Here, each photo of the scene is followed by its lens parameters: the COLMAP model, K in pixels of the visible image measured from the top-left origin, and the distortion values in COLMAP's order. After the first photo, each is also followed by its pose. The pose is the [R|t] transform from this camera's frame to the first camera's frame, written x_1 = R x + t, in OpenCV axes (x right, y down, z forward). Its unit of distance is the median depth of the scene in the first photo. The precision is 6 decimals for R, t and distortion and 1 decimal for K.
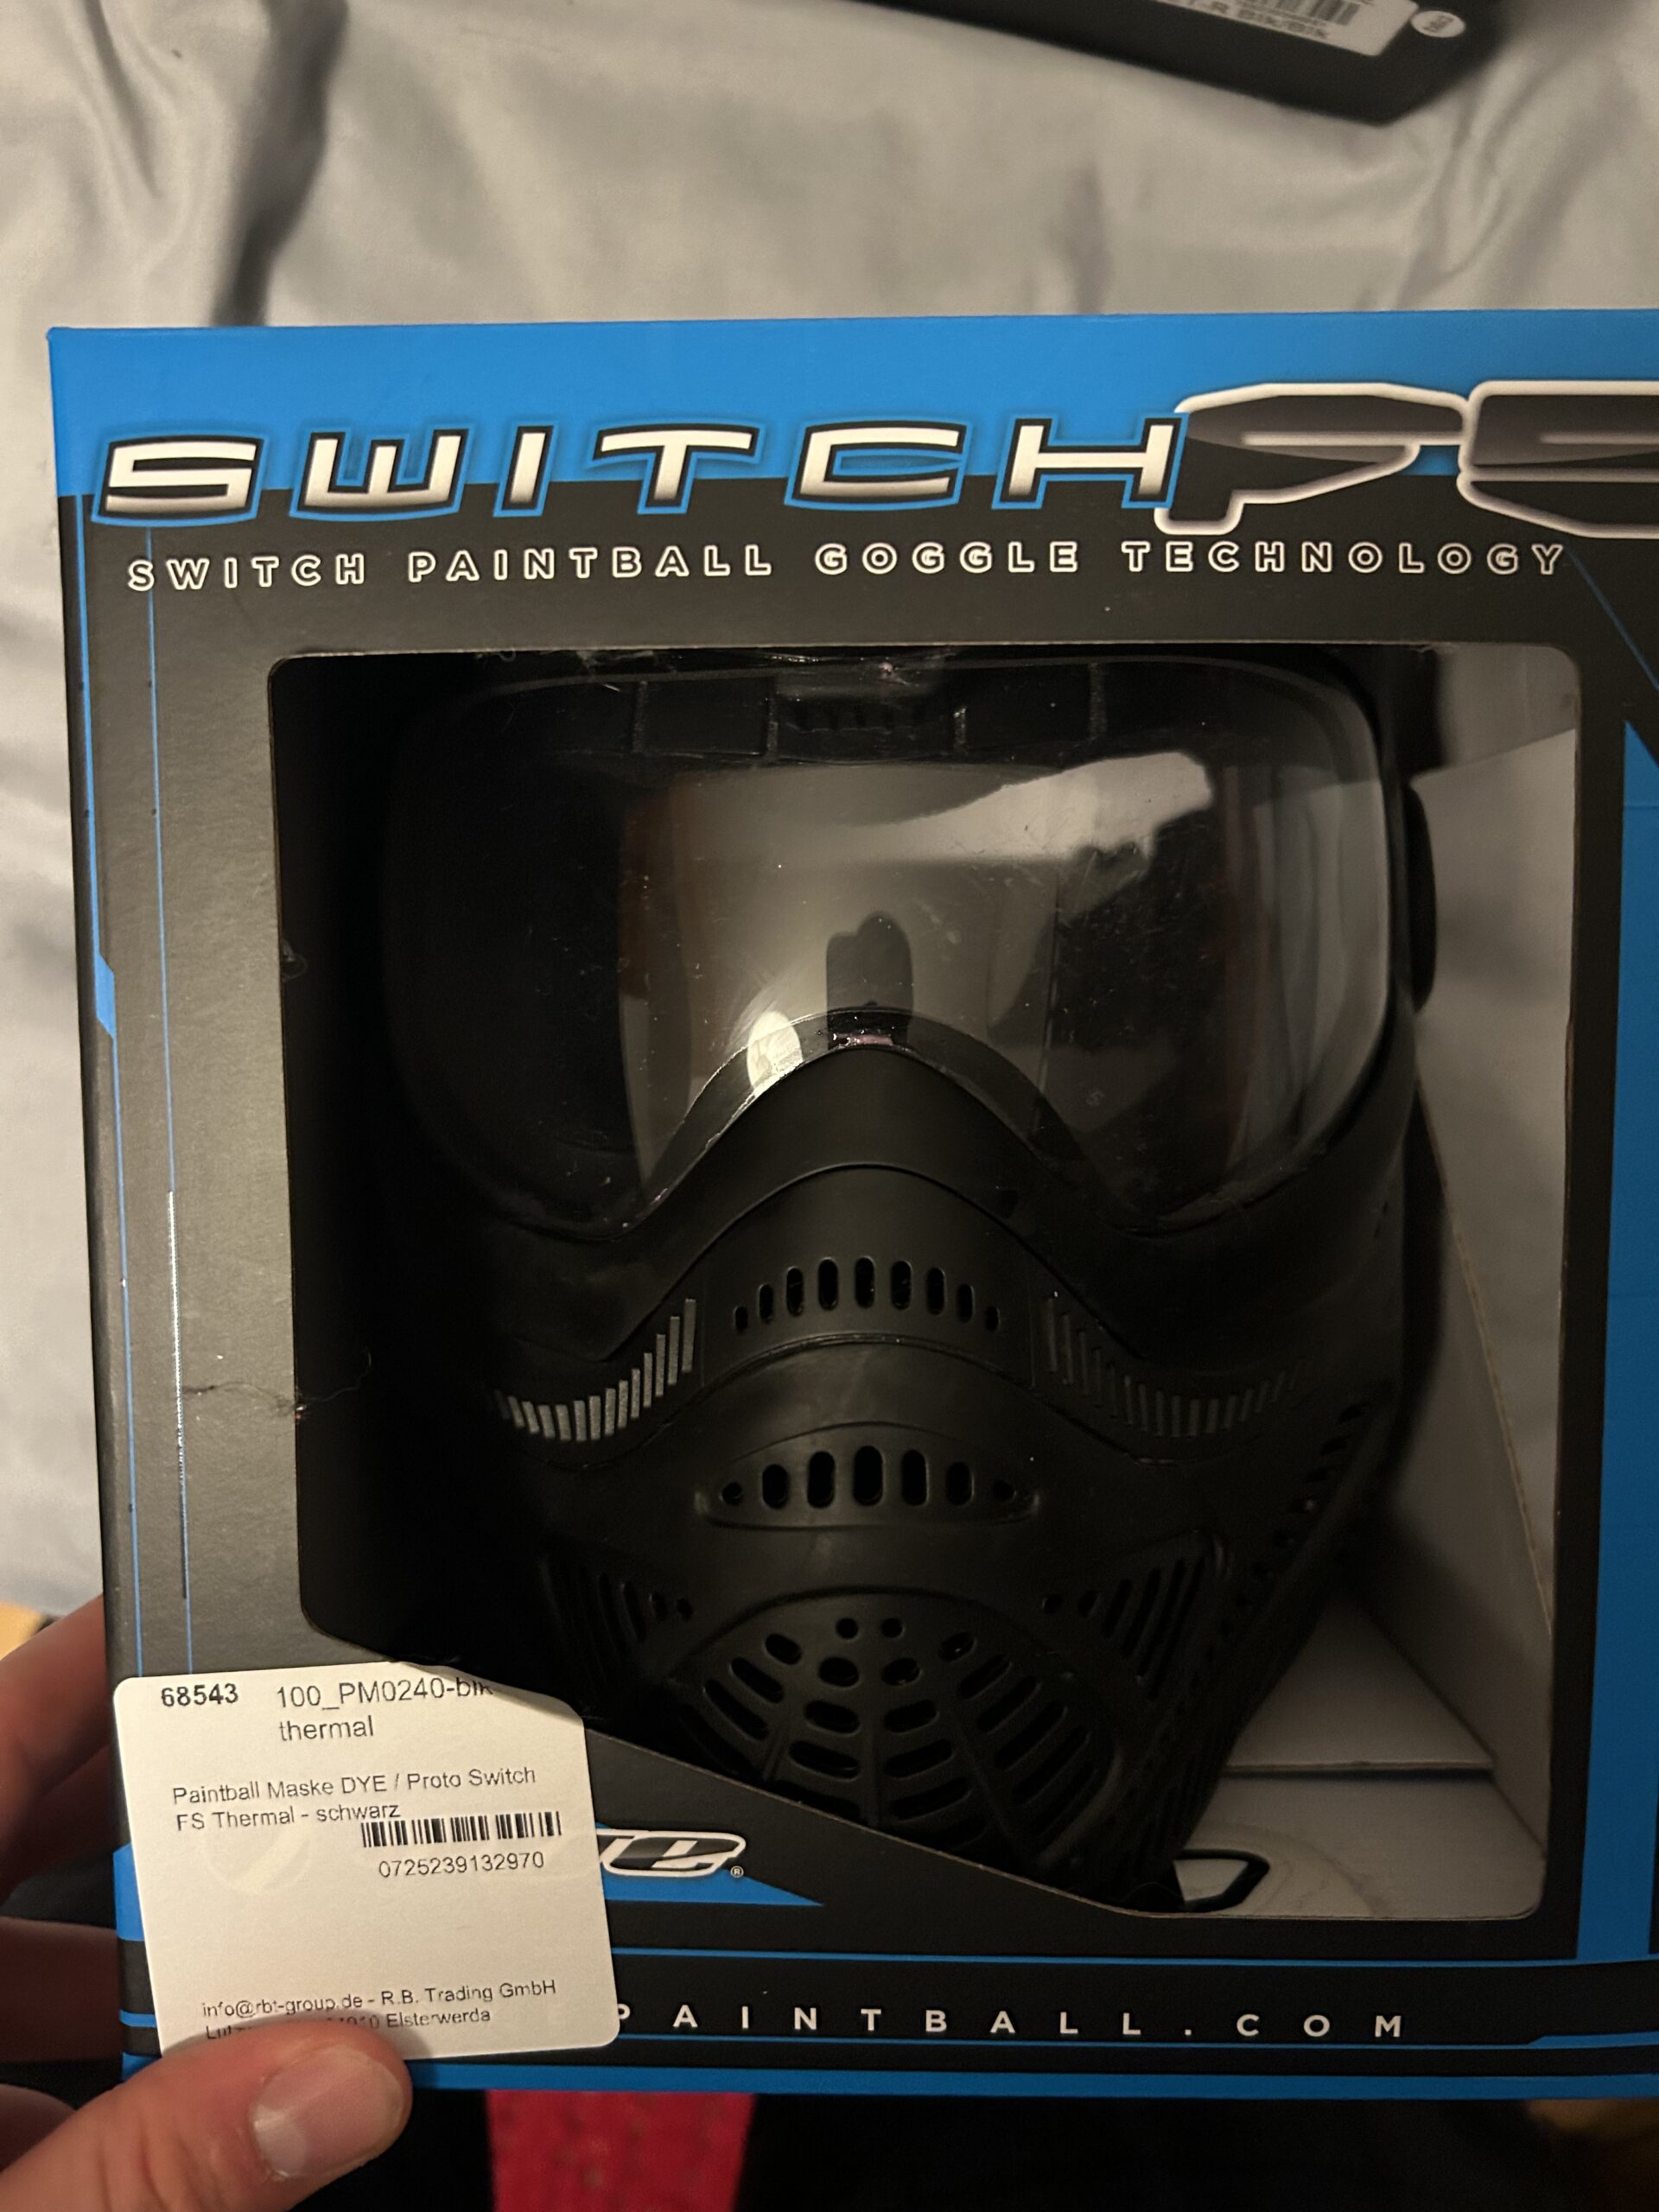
lens RADIAL K [[1670.7, 0, 829.5], [0, 1670.7, 1106.0], [0, 0, 1]] dist [-0.011337, -0.003080]
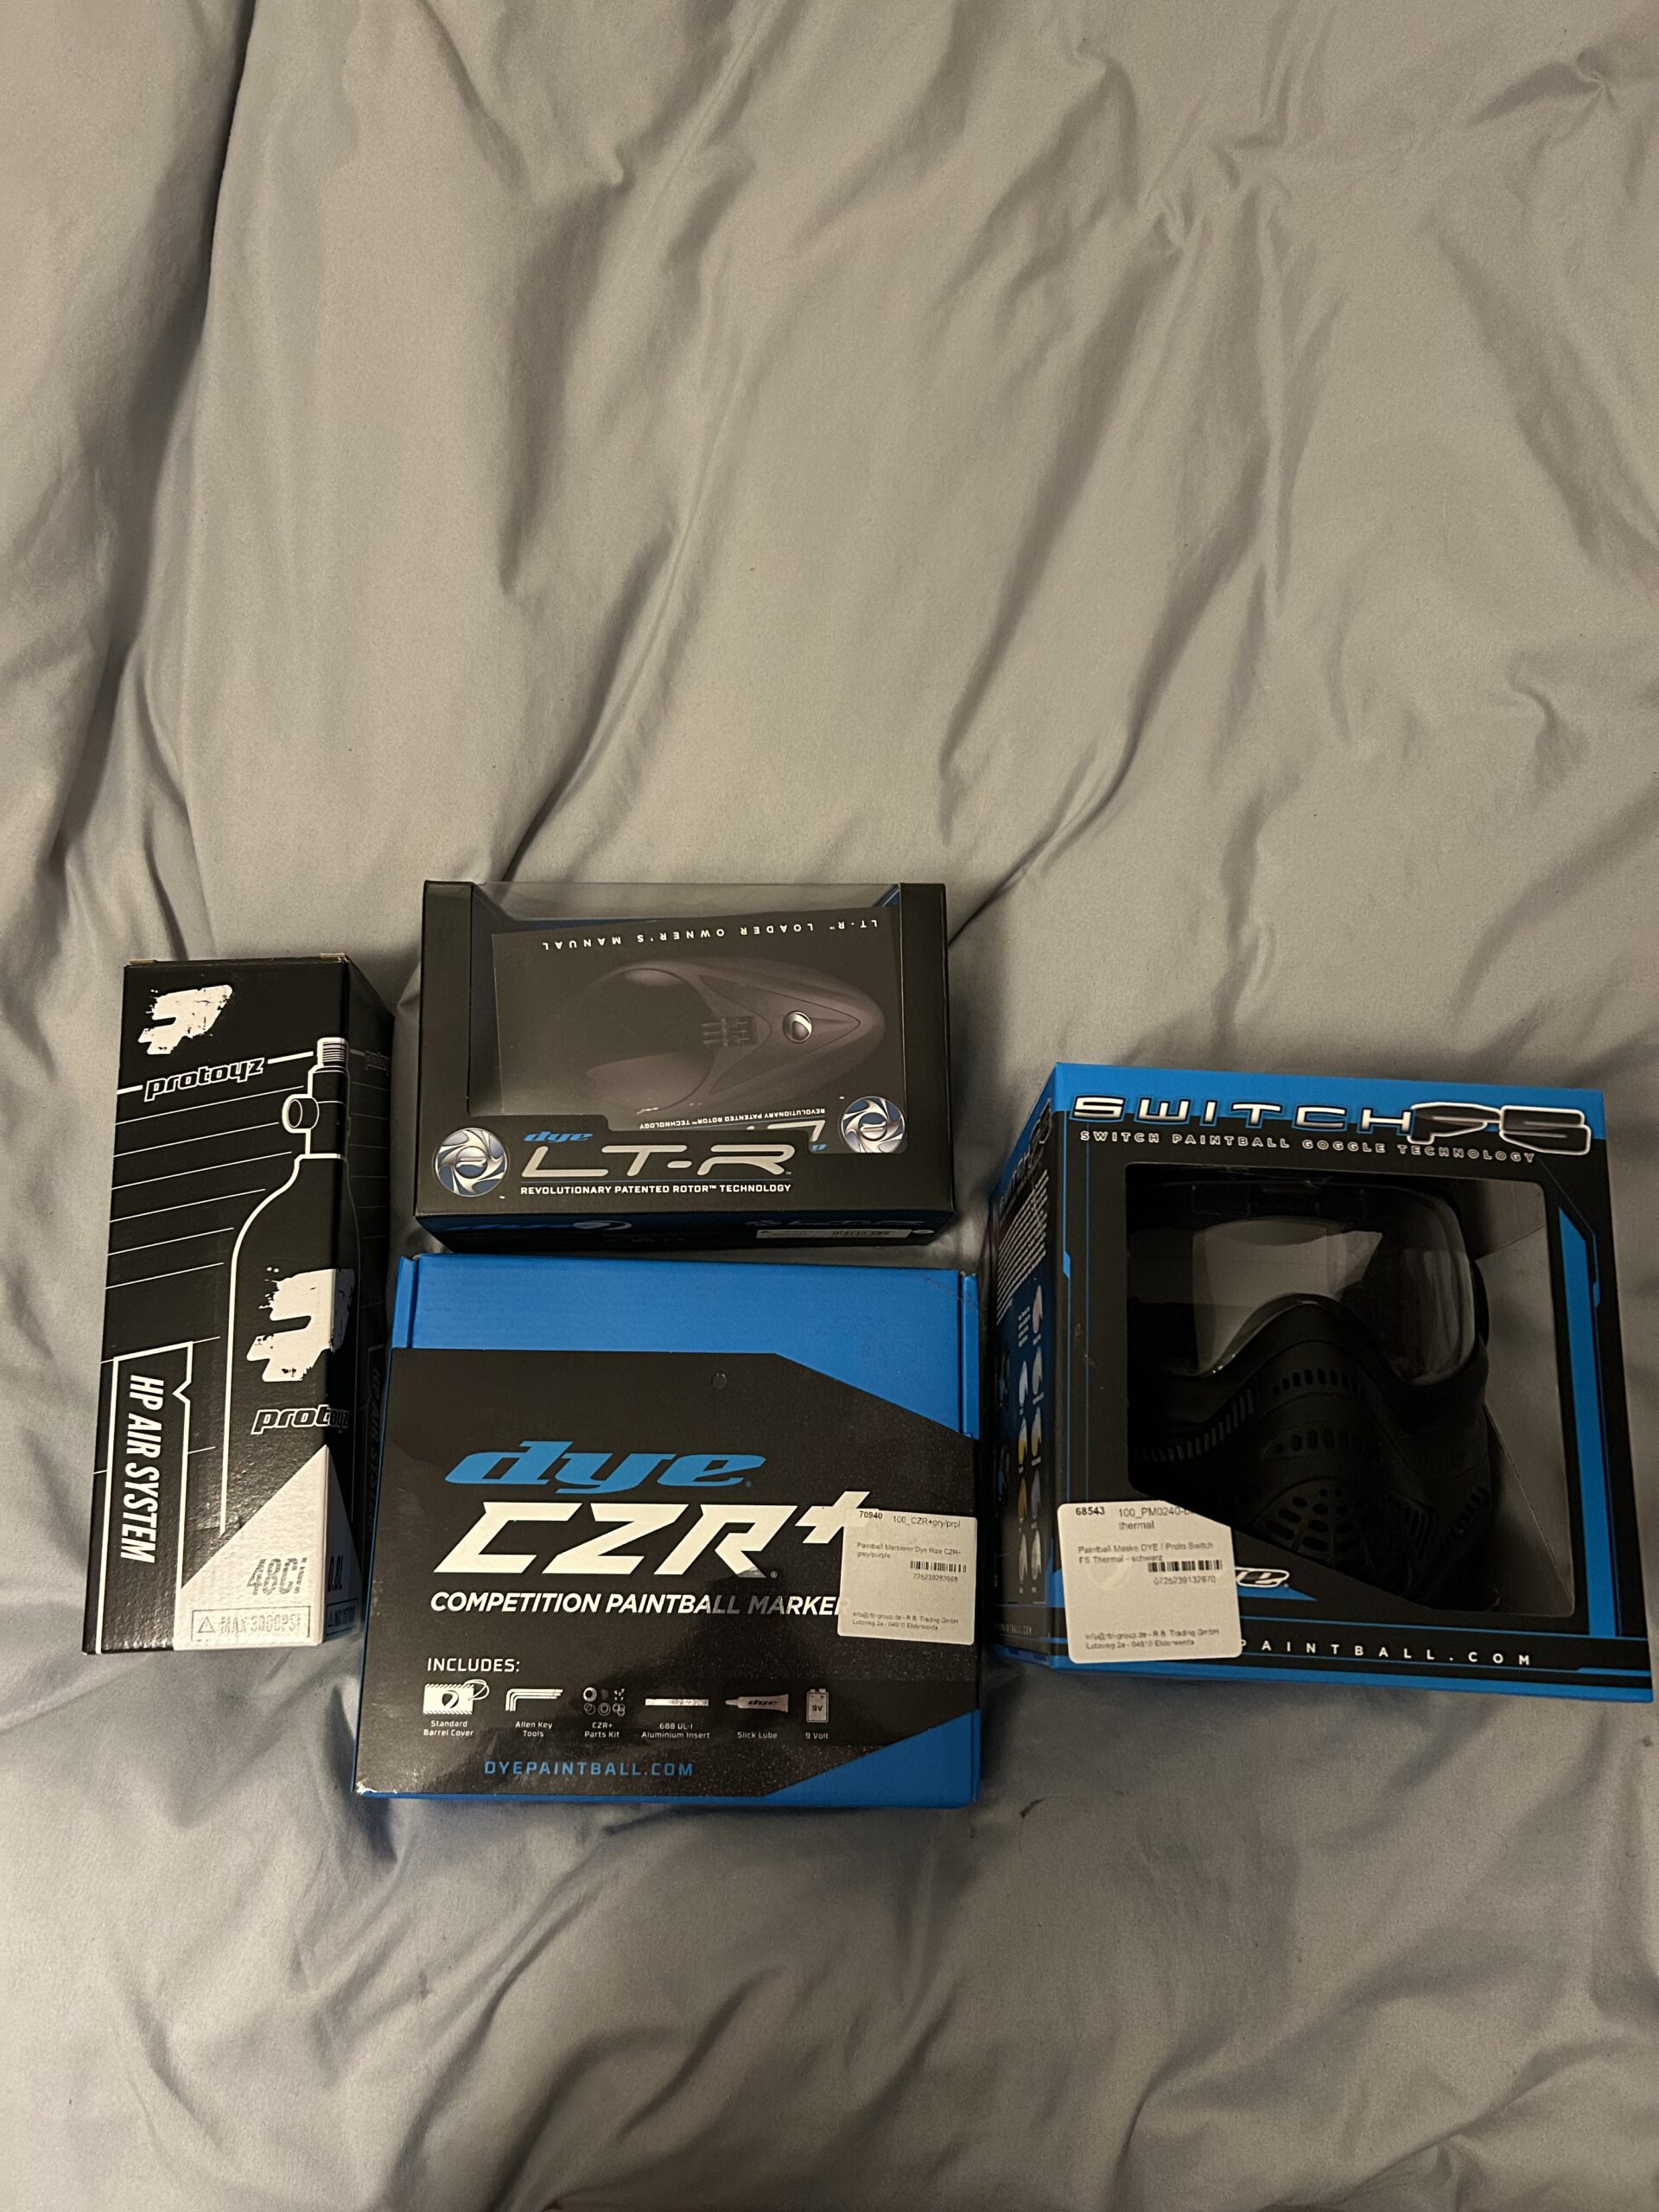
lens RADIAL K [[1612.8, 0, 829.5], [0, 1612.8, 1106.0], [0, 0, 1]] dist [0.106754, -0.277979]
pose [[0.997944, 0.062551, 0.013962, -0.952263], [-0.053414, 0.932122, -0.358185, 0.765191], [-0.035419, 0.356702, 0.933546, -1.896774]]
